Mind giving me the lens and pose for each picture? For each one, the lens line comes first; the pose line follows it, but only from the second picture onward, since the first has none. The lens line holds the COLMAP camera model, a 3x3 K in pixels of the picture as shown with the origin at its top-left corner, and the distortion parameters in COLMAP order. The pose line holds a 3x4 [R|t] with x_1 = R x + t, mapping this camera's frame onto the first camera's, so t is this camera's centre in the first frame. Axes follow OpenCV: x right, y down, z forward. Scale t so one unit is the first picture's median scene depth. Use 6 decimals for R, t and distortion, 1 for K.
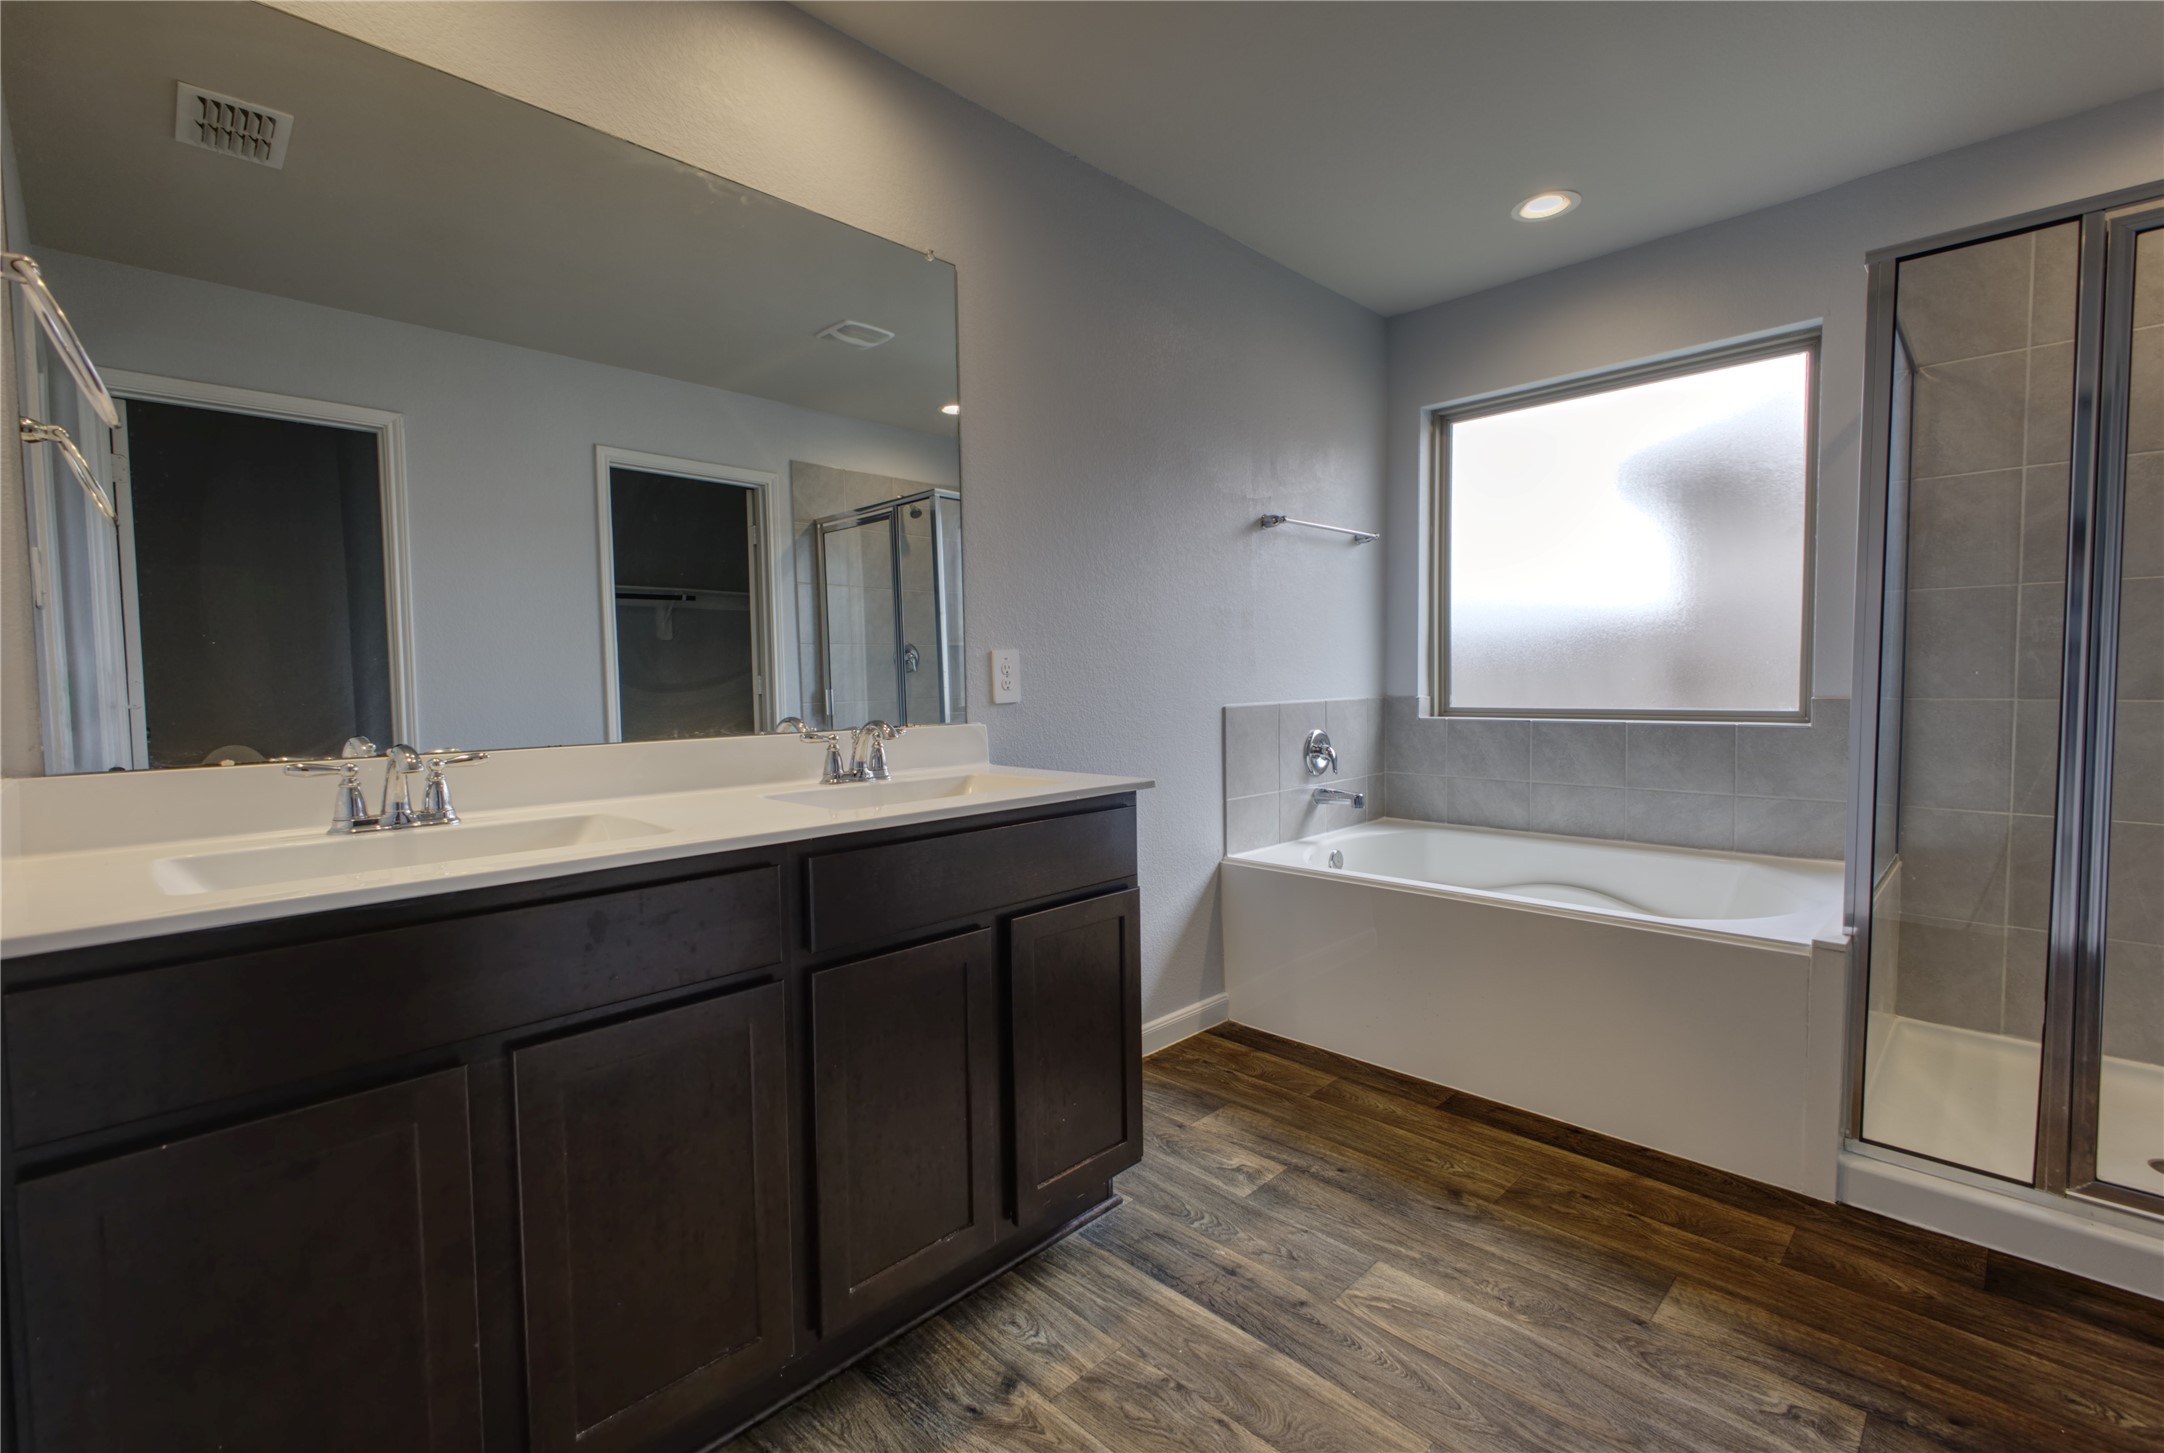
lens RADIAL K [[940.1, 0, 1089.8], [0, 940.1, 722.9], [0, 0, 1]] dist [0.003869, -0.000748]
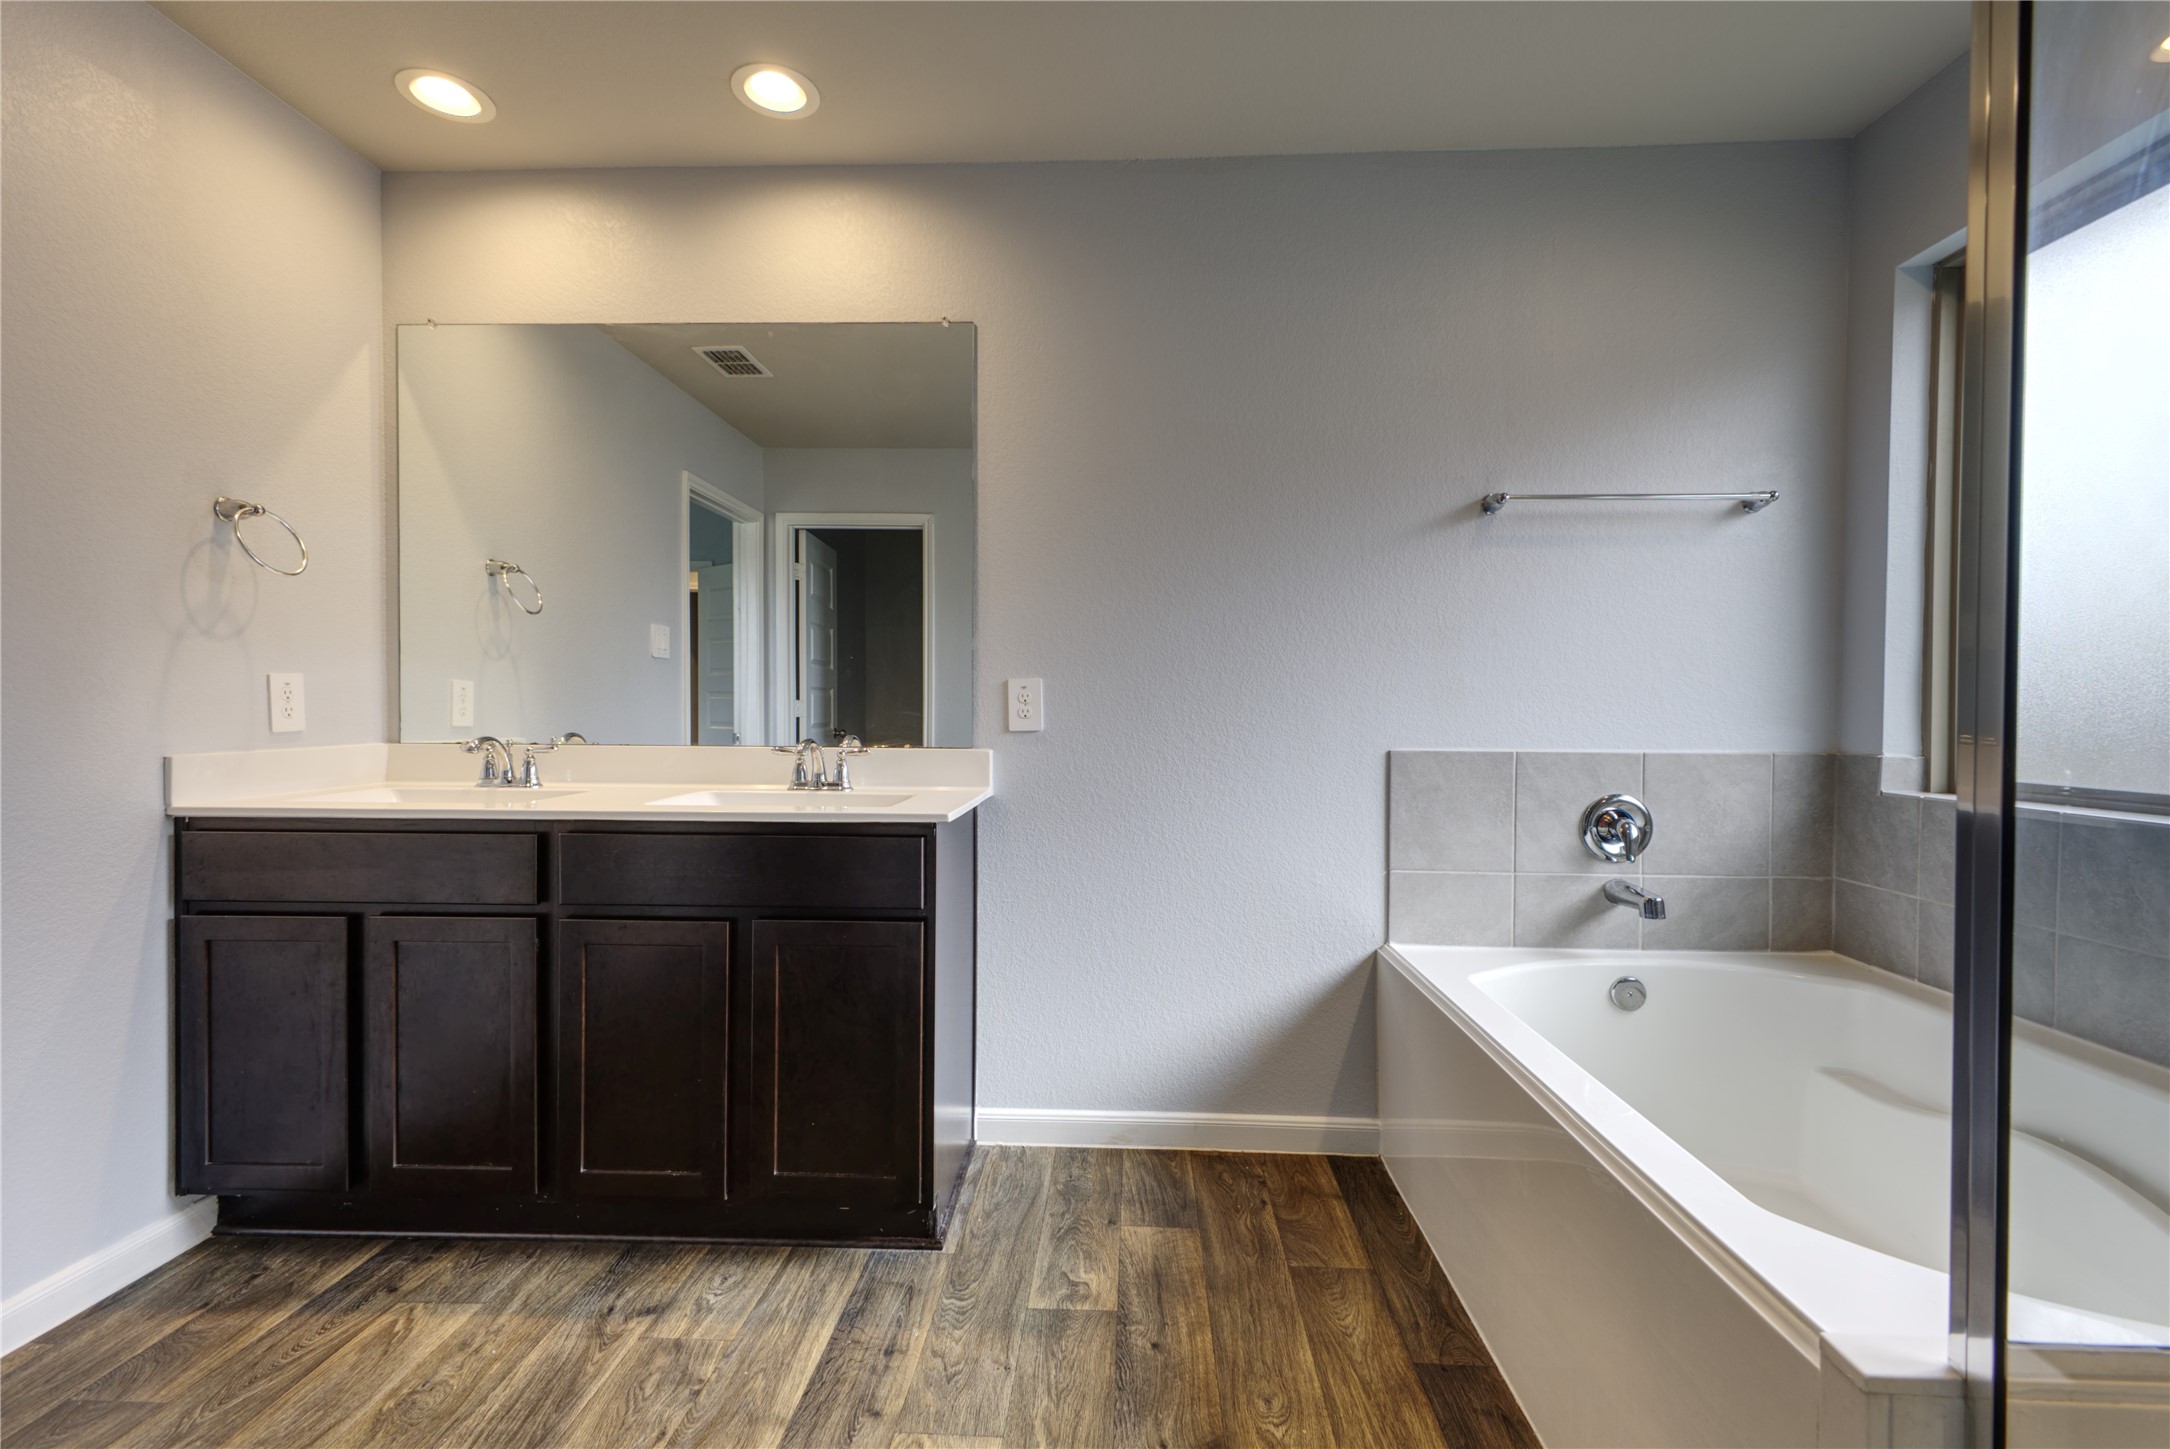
lens RADIAL K [[942.7, 0, 1092.9], [0, 942.7, 720.9], [0, 0, 1]] dist [0.003869, -0.000748]
pose [[0.677822, 0.029291, -0.734642, 0.875761], [-0.056367, 0.998336, -0.012203, -0.029936], [0.733062, 0.049681, 0.678345, 0.452659]]
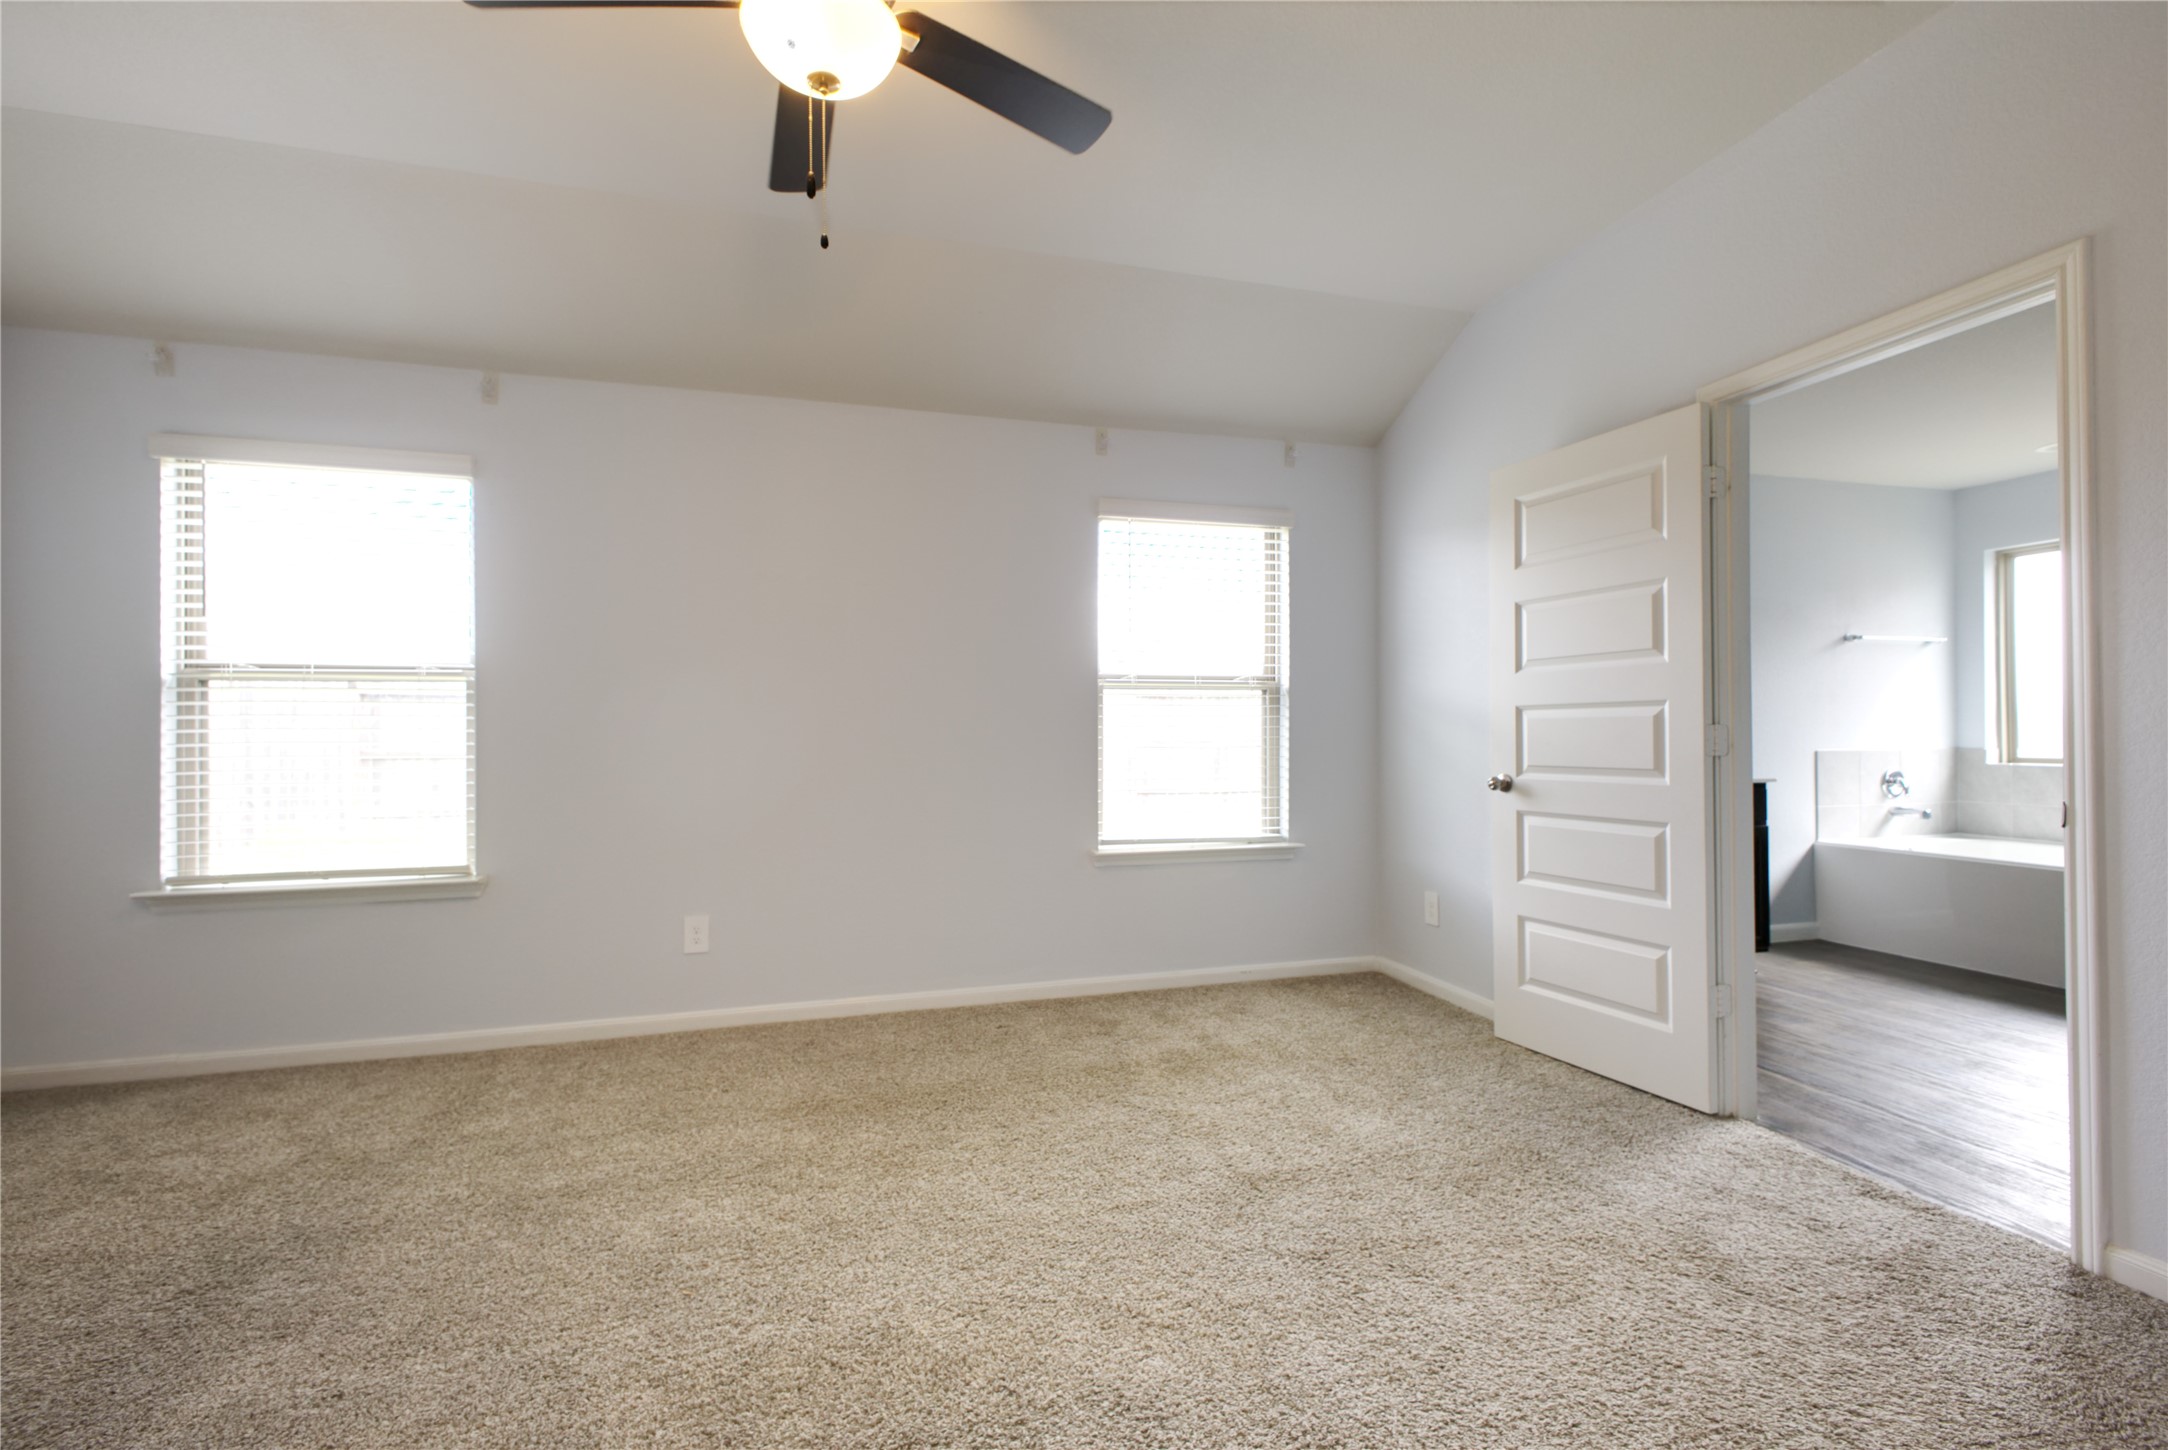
lens RADIAL K [[941.8, 0, 1091.8], [0, 941.8, 721.4], [0, 0, 1]] dist [0.003869, -0.000748]
pose [[0.872509, 0.007260, -0.488545, -0.264709], [-0.033924, 0.998377, -0.045749, 0.083238], [0.487420, 0.056490, 0.871339, -1.785587]]
